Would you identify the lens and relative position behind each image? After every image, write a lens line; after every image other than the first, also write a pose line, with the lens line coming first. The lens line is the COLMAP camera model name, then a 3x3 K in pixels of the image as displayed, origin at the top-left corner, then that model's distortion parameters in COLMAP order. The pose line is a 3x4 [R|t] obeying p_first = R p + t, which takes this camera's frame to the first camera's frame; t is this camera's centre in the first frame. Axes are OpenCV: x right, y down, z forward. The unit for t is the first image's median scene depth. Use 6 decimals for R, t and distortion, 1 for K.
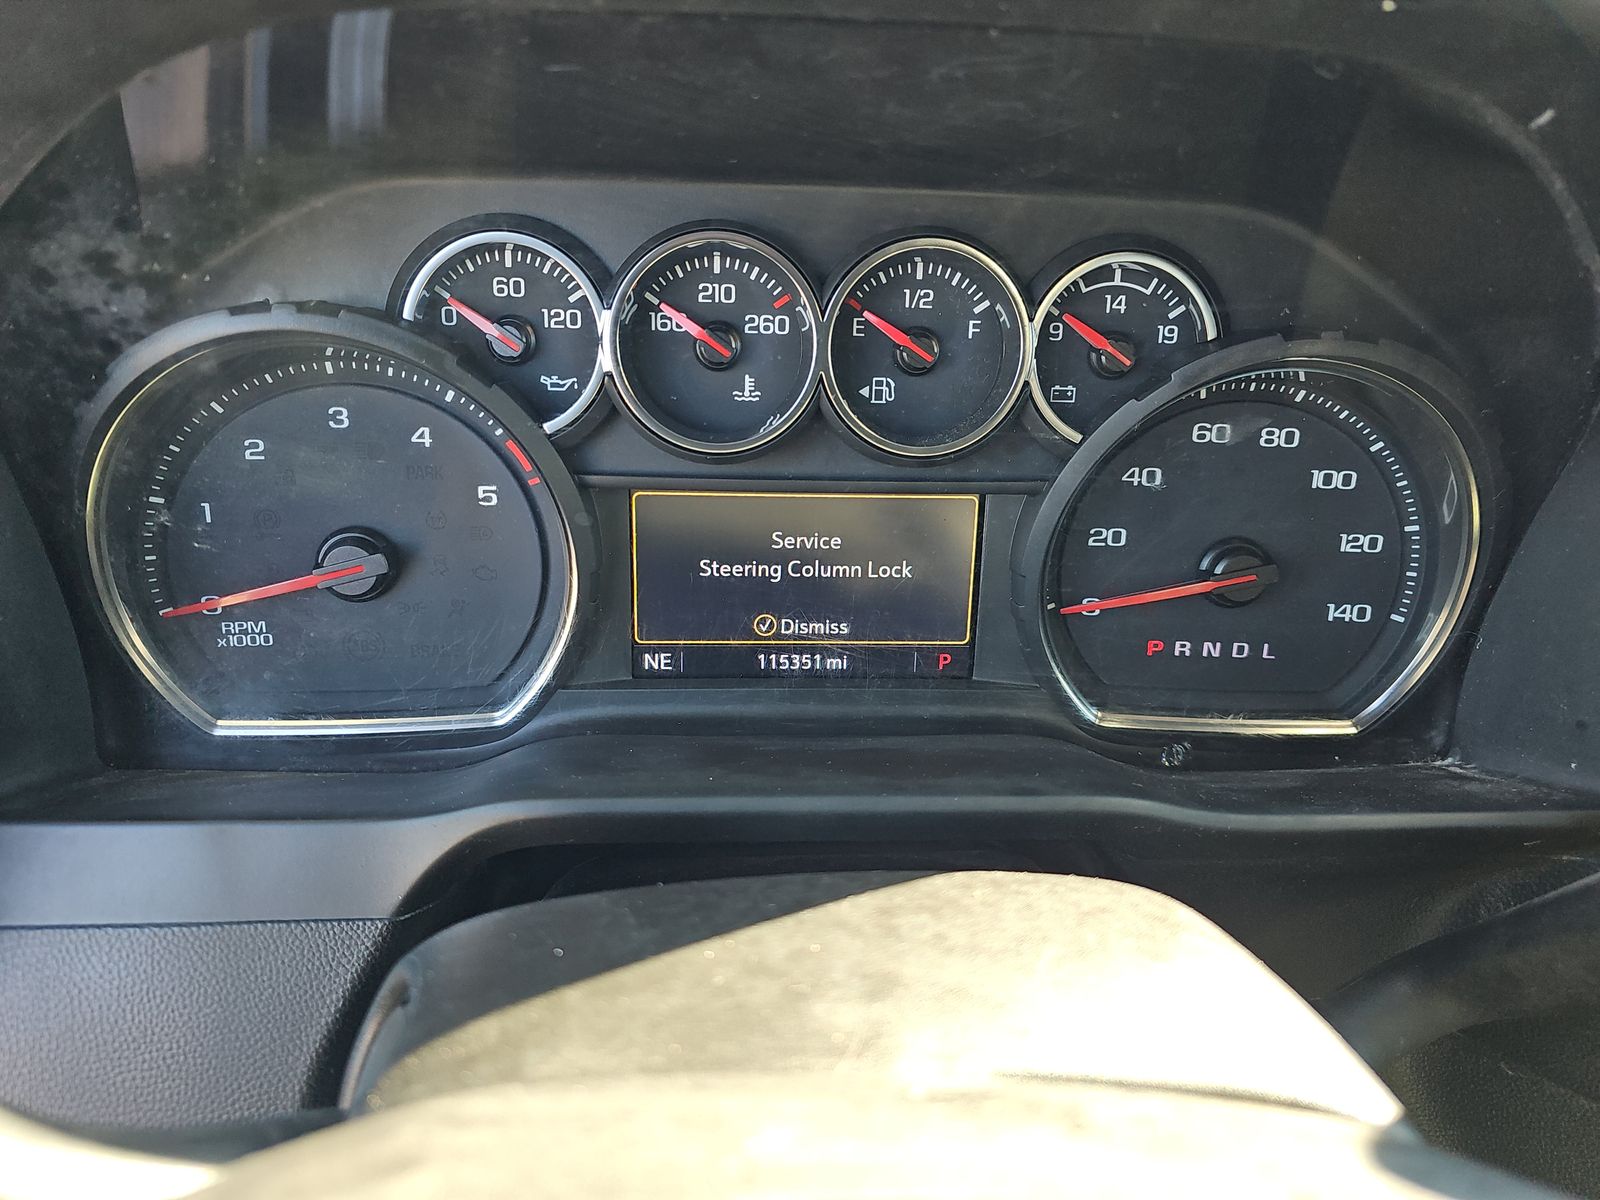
lens RADIAL K [[1089.4, 0, 800.0], [0, 1089.4, 600.0], [0, 0, 1]] dist [-0.003309, 0.001584]
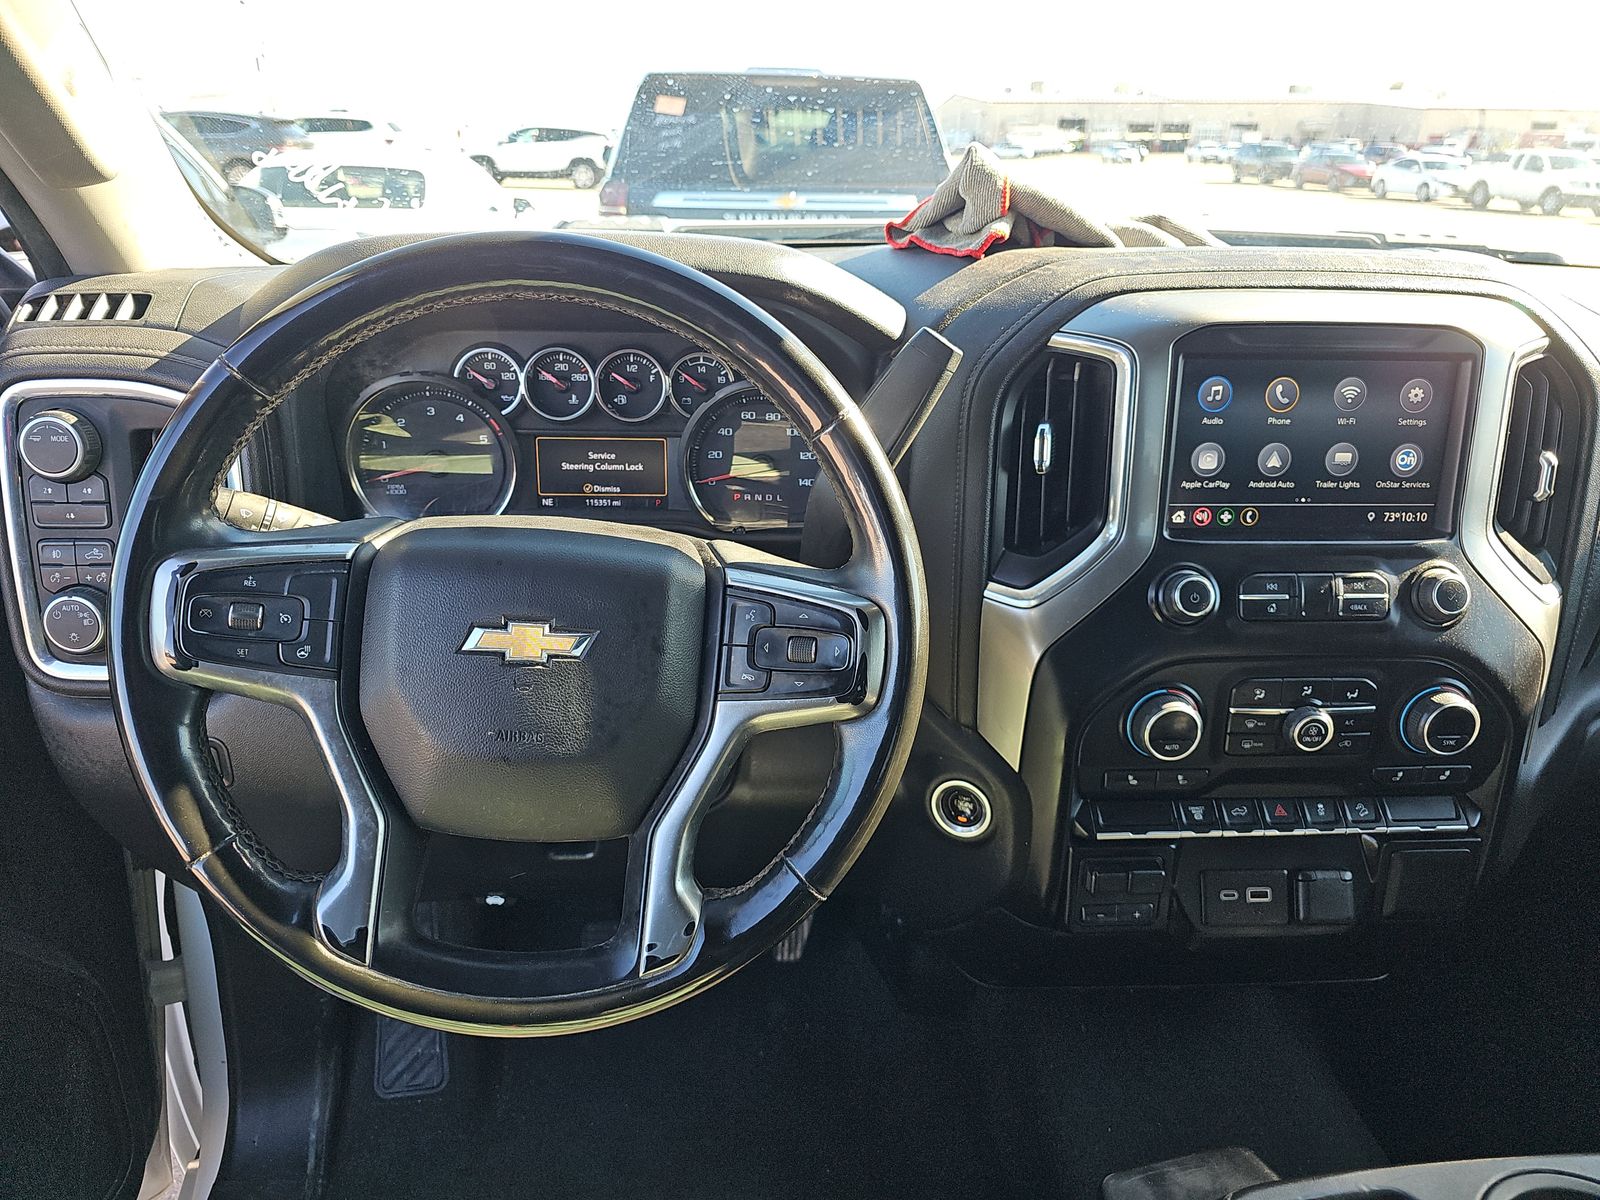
lens RADIAL K [[1064.5, 0, 800.0], [0, 1064.5, 600.0], [0, 0, 1]] dist [0.037791, -0.037219]
pose [[0.999903, -0.013856, 0.001079, 0.545661], [0.013883, 0.999416, -0.031226, 0.437448], [-0.000645, 0.031238, 0.999512, -1.826929]]
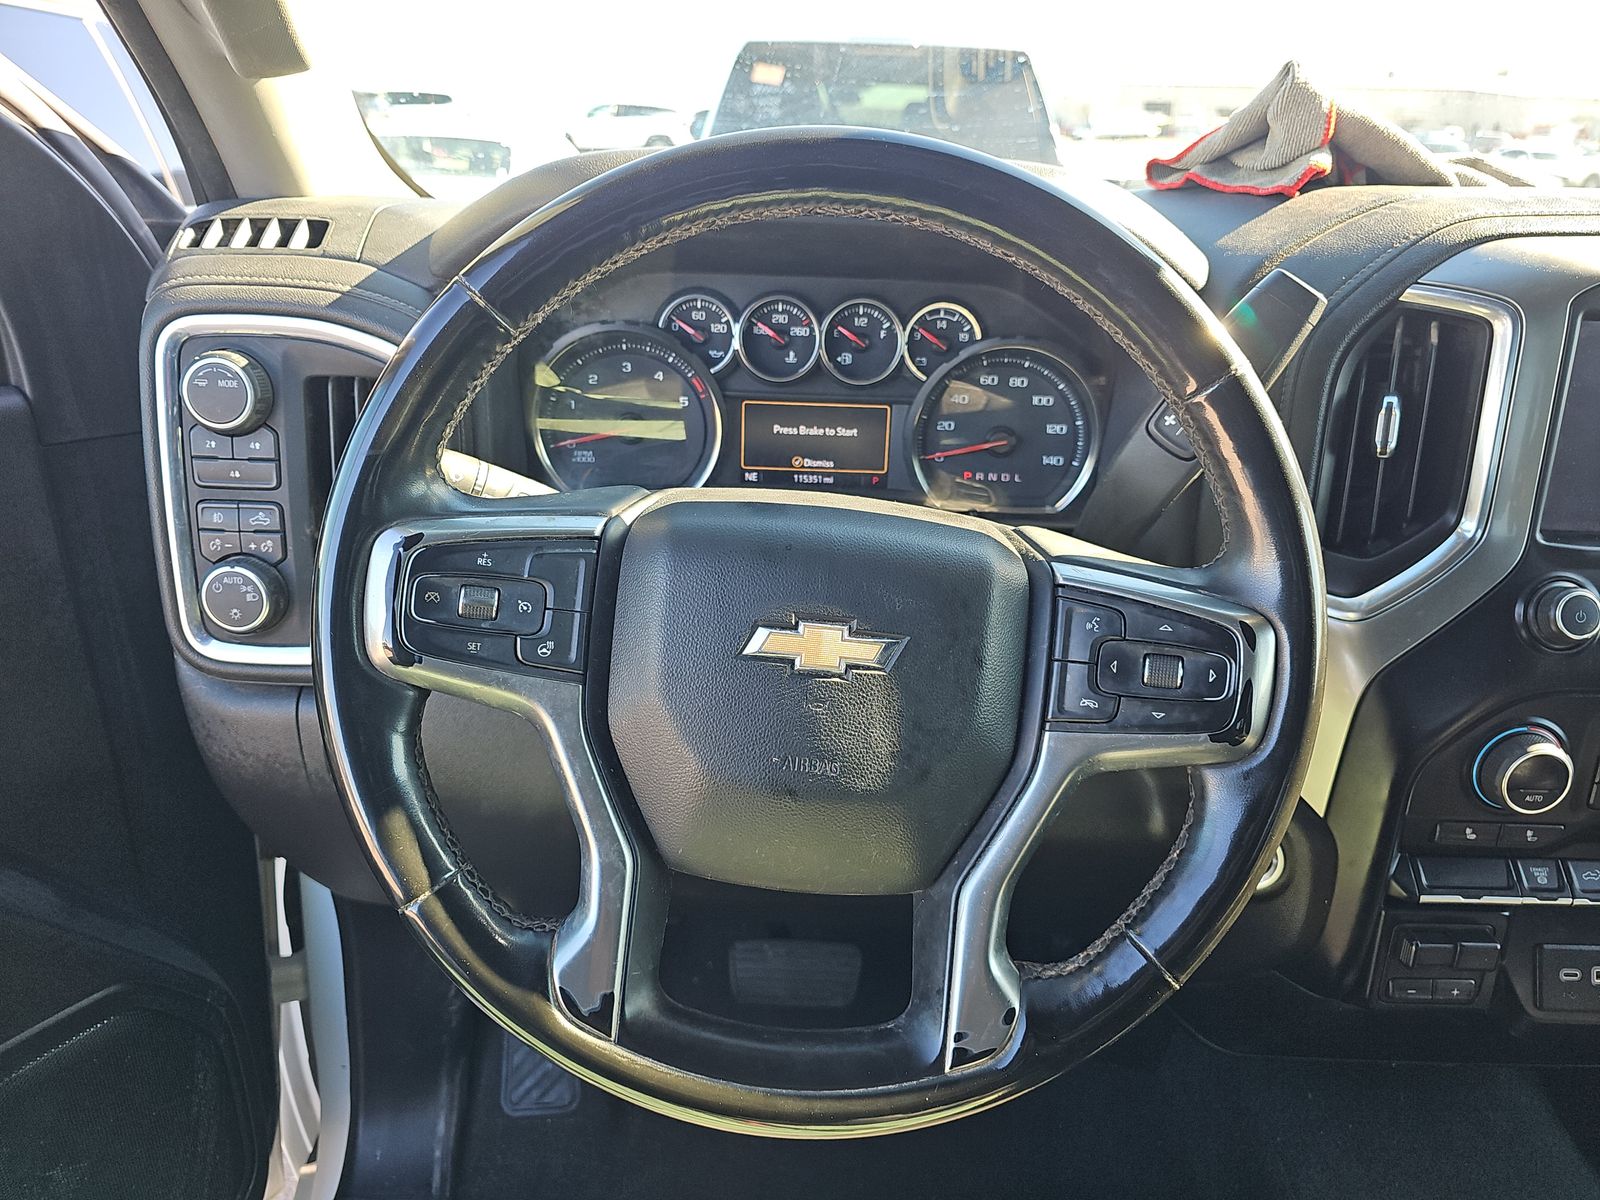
lens RADIAL K [[1071.3, 0, 805.7], [0, 1071.3, 608.8], [0, 0, 1]] dist [0.044452, -0.060460]
pose [[0.998452, 0.022945, -0.050673, 0.122671], [-0.023503, 0.999669, -0.010443, 0.407943], [0.050417, 0.011617, 0.998661, -1.450133]]
